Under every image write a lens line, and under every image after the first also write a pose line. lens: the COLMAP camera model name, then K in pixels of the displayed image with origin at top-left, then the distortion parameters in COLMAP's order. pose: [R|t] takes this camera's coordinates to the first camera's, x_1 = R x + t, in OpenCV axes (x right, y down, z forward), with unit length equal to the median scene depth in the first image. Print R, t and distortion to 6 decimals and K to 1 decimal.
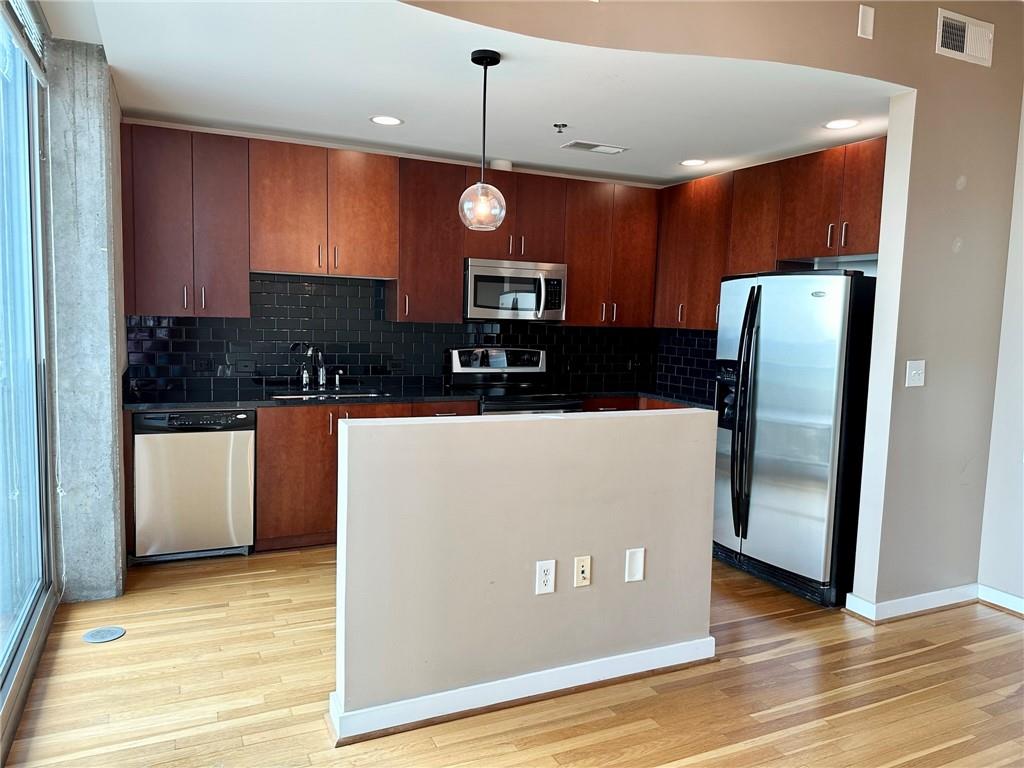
lens RADIAL K [[717.4, 0, 509.5], [0, 717.4, 380.0], [0, 0, 1]] dist [0.067584, -0.079422]
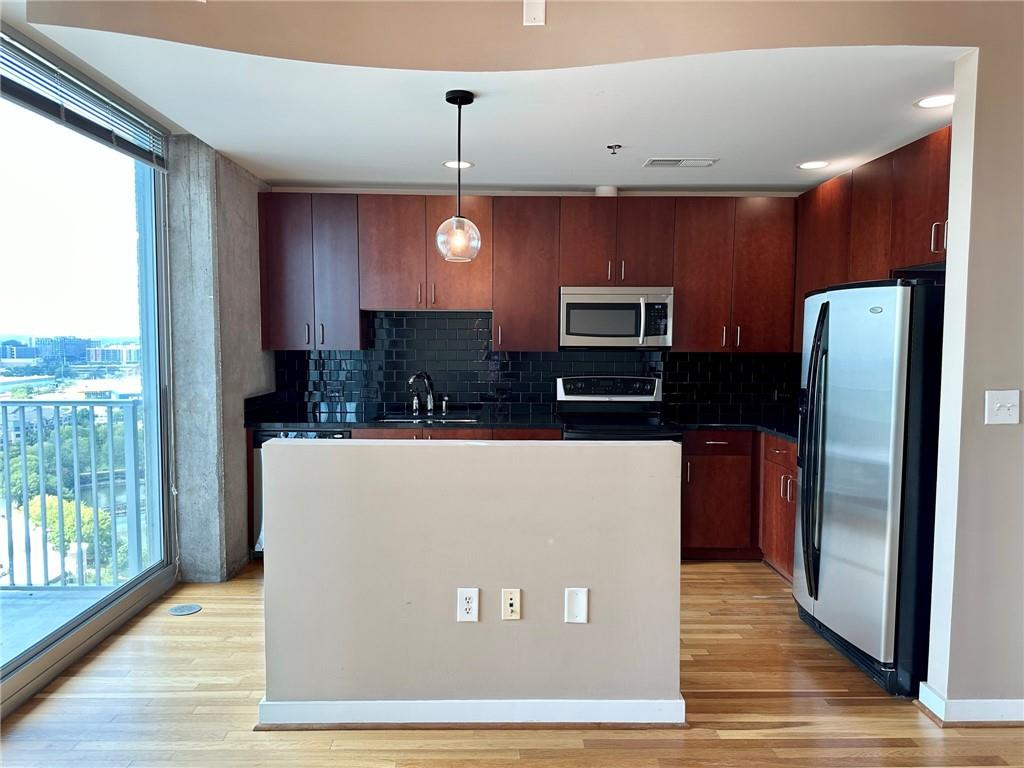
lens RADIAL K [[717.4, 0, 510.6], [0, 717.4, 385.3], [0, 0, 1]] dist [0.067584, -0.079422]
pose [[0.913853, 0.002495, -0.406038, 0.329578], [-0.016159, 0.999412, -0.030227, -0.000230], [0.405724, 0.034184, 0.913356, 0.066688]]
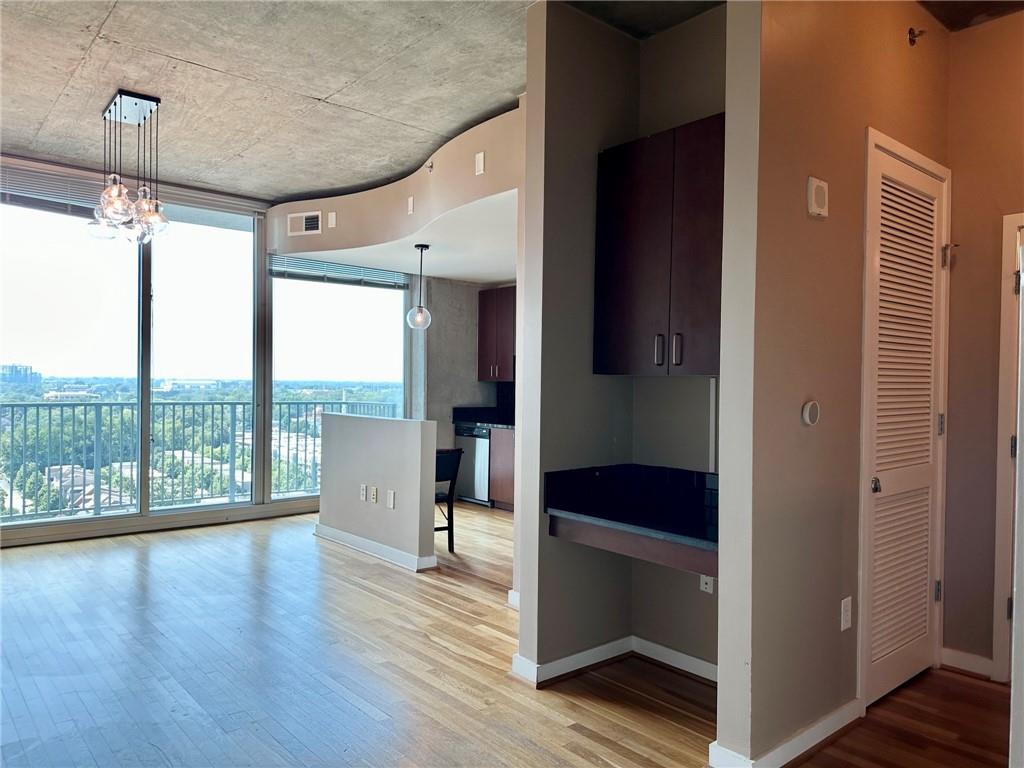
lens RADIAL K [[717.4, 0, 512.1], [0, 717.4, 387.2], [0, 0, 1]] dist [0.067584, -0.079422]
pose [[0.266311, -0.021311, -0.963652, 1.430529], [-0.092260, 0.994602, -0.047493, 0.017824], [0.959462, 0.101554, 0.262907, 0.540069]]
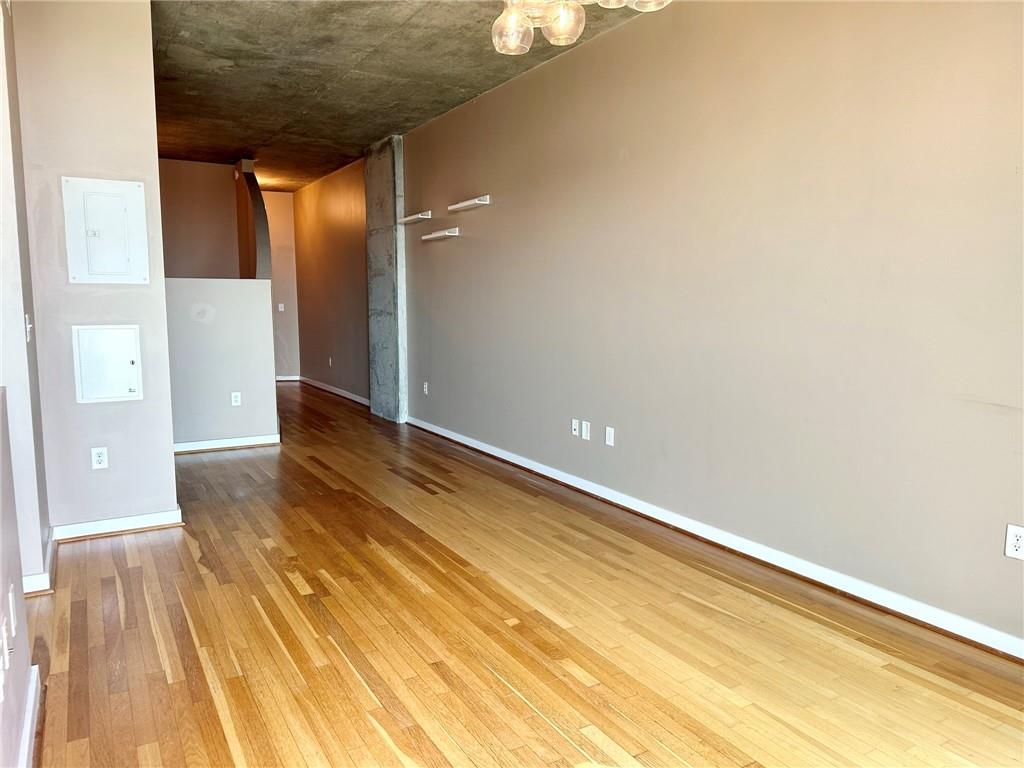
lens RADIAL K [[717.4, 0, 504.9], [0, 717.4, 388.1], [0, 0, 1]] dist [0.067584, -0.079422]
pose [[-0.082872, -0.150862, 0.985075, -0.380471], [0.088945, 0.983411, 0.158090, -0.023407], [-0.992583, 0.100719, -0.068079, 0.370509]]
